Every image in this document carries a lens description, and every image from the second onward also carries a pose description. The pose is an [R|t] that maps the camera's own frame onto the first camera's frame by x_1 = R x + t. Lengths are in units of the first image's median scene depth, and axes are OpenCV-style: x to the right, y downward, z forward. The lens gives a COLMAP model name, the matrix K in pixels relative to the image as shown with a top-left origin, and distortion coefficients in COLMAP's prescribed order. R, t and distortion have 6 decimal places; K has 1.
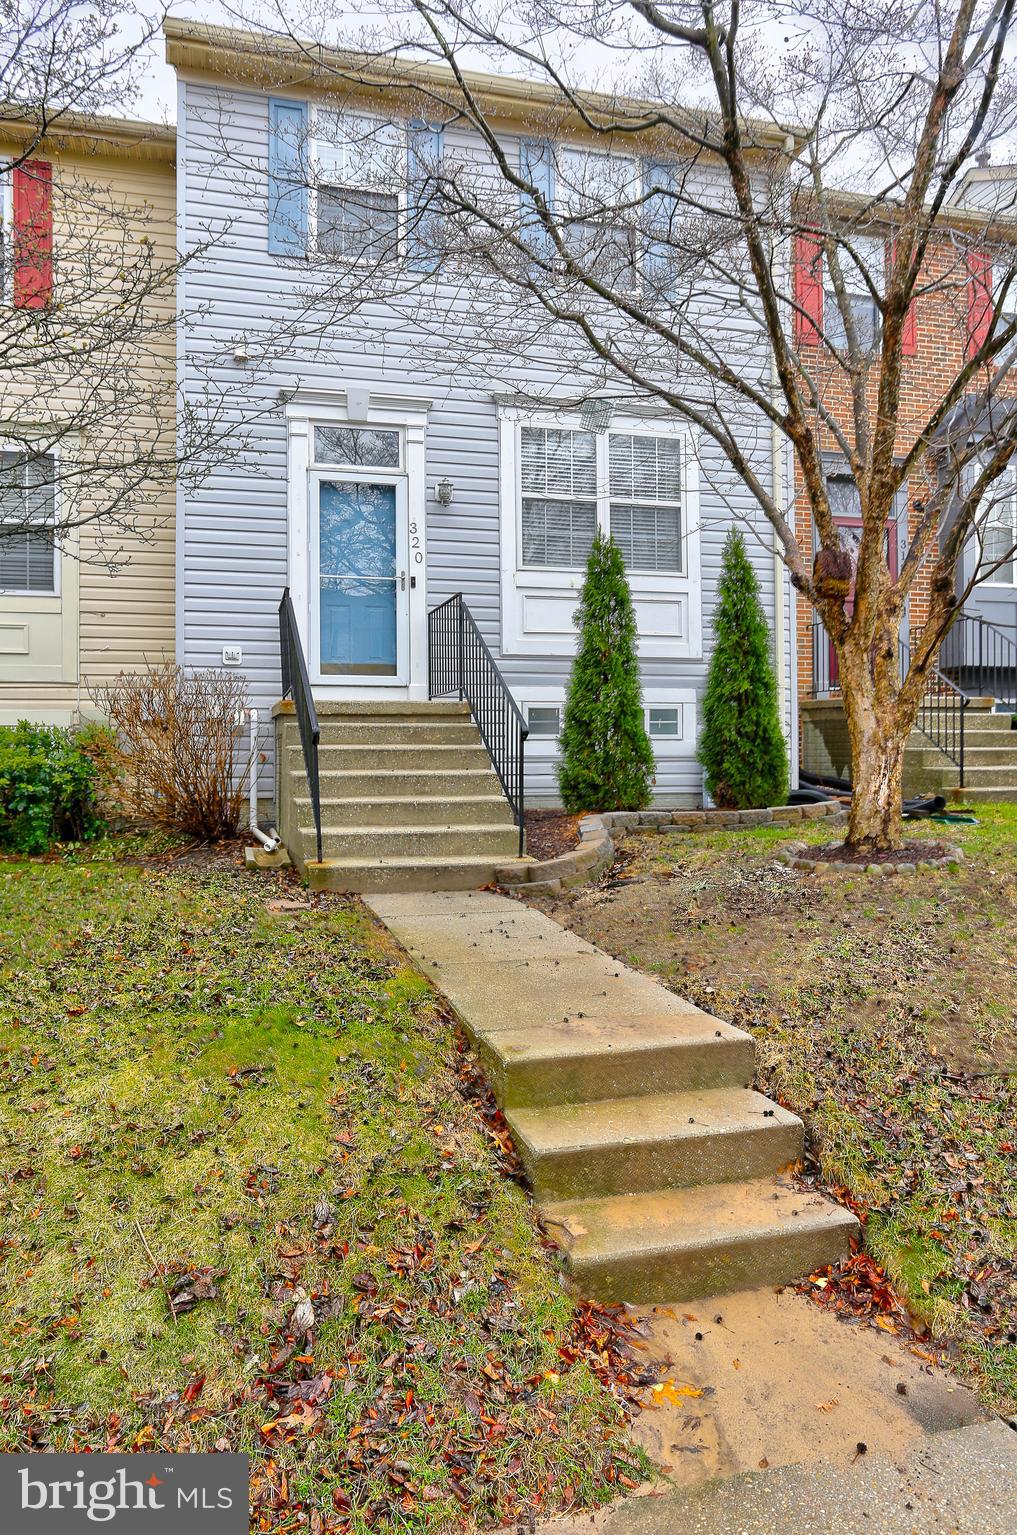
lens RADIAL K [[1016.1, 0, 545.5], [0, 1016.1, 734.8], [0, 0, 1]] dist [-0.014574, 0.012928]
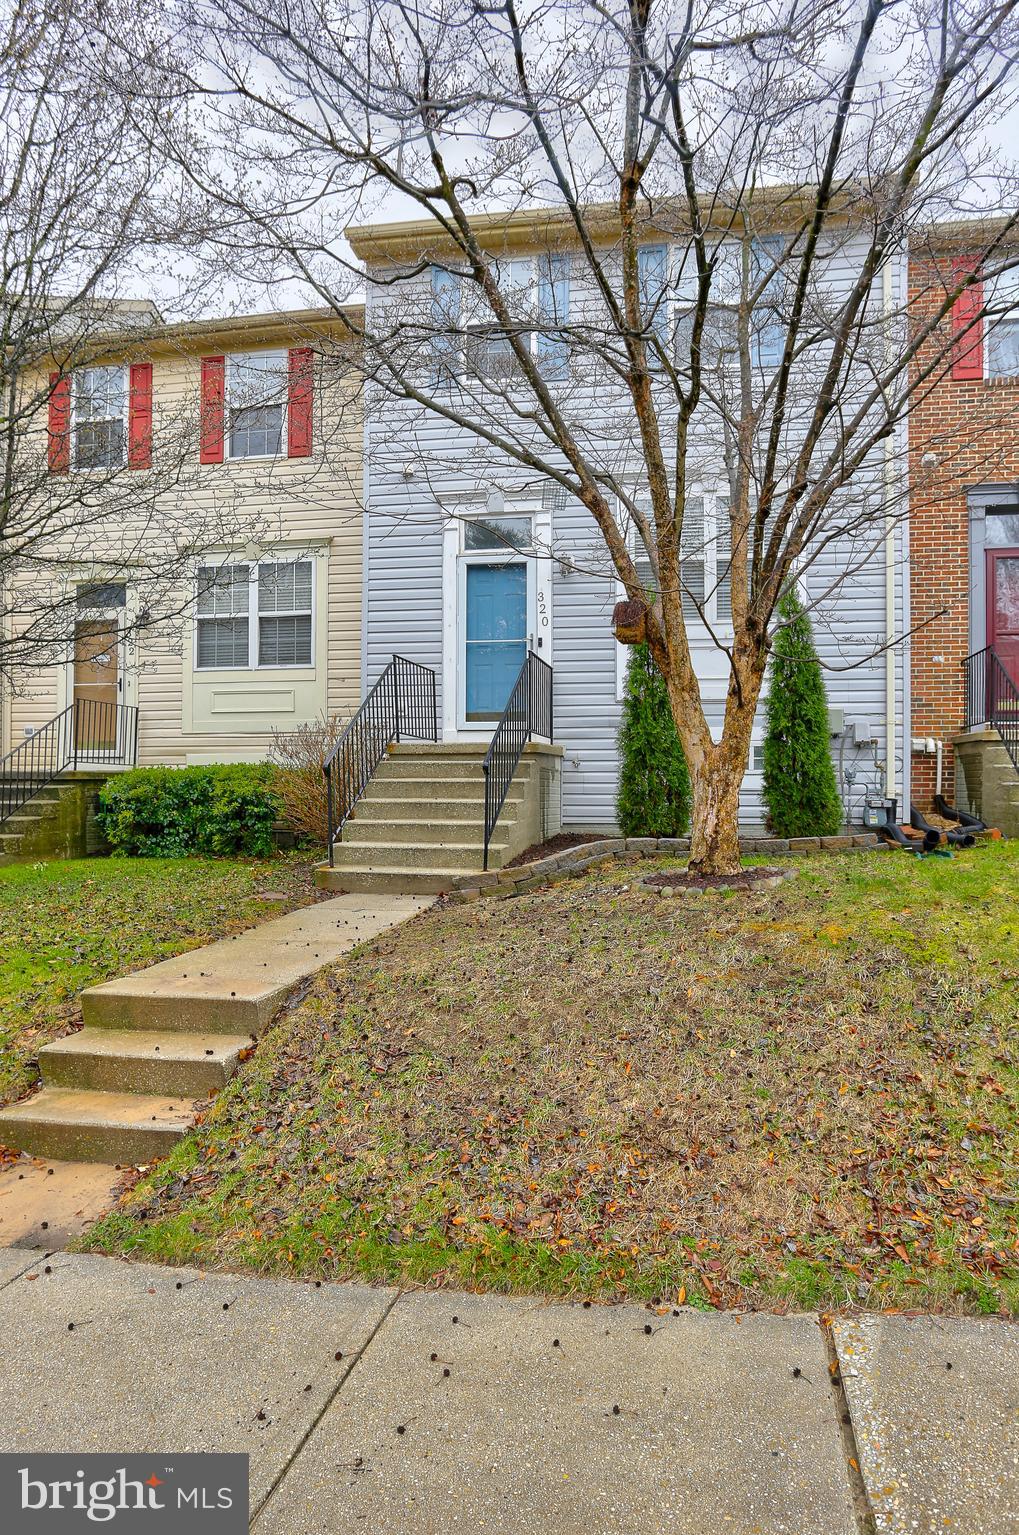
lens RADIAL K [[900.0, 0, 512.4], [0, 900.0, 775.7], [0, 0, 1]] dist [-0.030526, 0.000137]
pose [[0.912611, 0.000054, -0.408830, 0.529836], [0.001257, 0.999995, 0.002938, 0.005429], [0.408828, -0.003196, 0.912606, 0.050118]]
